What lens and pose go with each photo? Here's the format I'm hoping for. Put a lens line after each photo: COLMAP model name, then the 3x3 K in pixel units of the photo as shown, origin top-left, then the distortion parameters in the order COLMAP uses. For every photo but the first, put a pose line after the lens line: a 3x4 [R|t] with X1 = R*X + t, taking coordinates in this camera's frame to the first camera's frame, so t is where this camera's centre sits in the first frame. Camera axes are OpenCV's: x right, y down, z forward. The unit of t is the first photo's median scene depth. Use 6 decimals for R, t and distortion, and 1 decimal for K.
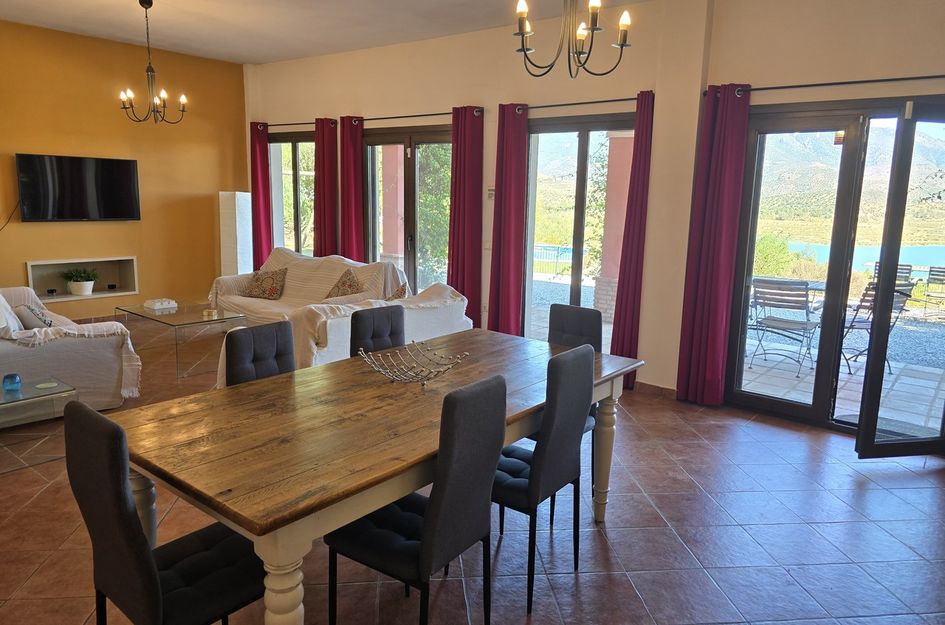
lens RADIAL K [[634.3, 0, 470.7], [0, 634.3, 303.6], [0, 0, 1]] dist [0.058735, -0.053830]
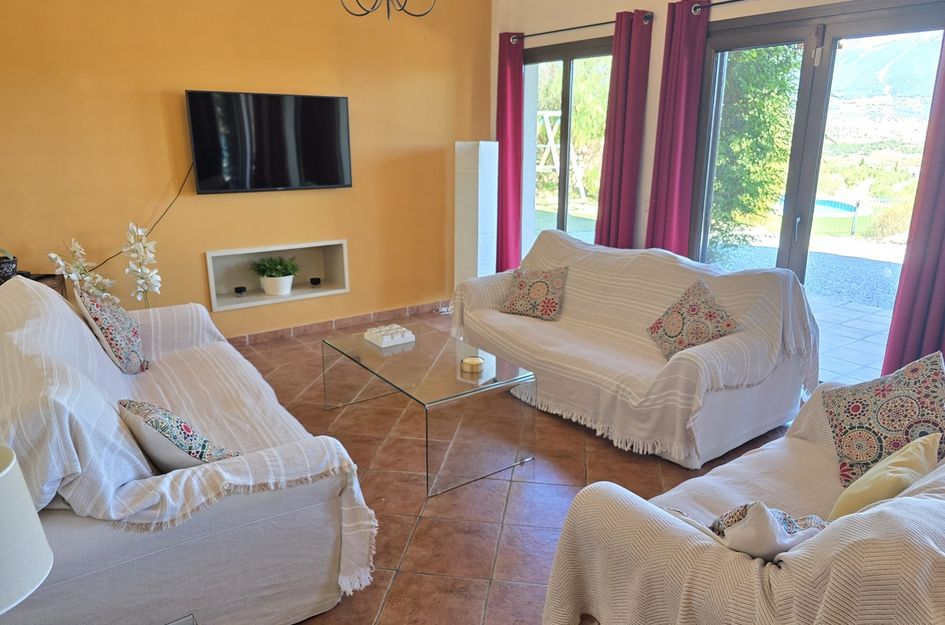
lens RADIAL K [[634.3, 0, 475.8], [0, 634.3, 313.9], [0, 0, 1]] dist [0.058735, -0.053830]
pose [[0.966683, 0.048041, -0.251427, -0.213121], [-0.022385, 0.994333, 0.103922, -0.070723], [0.254995, -0.094832, 0.962281, 0.372662]]
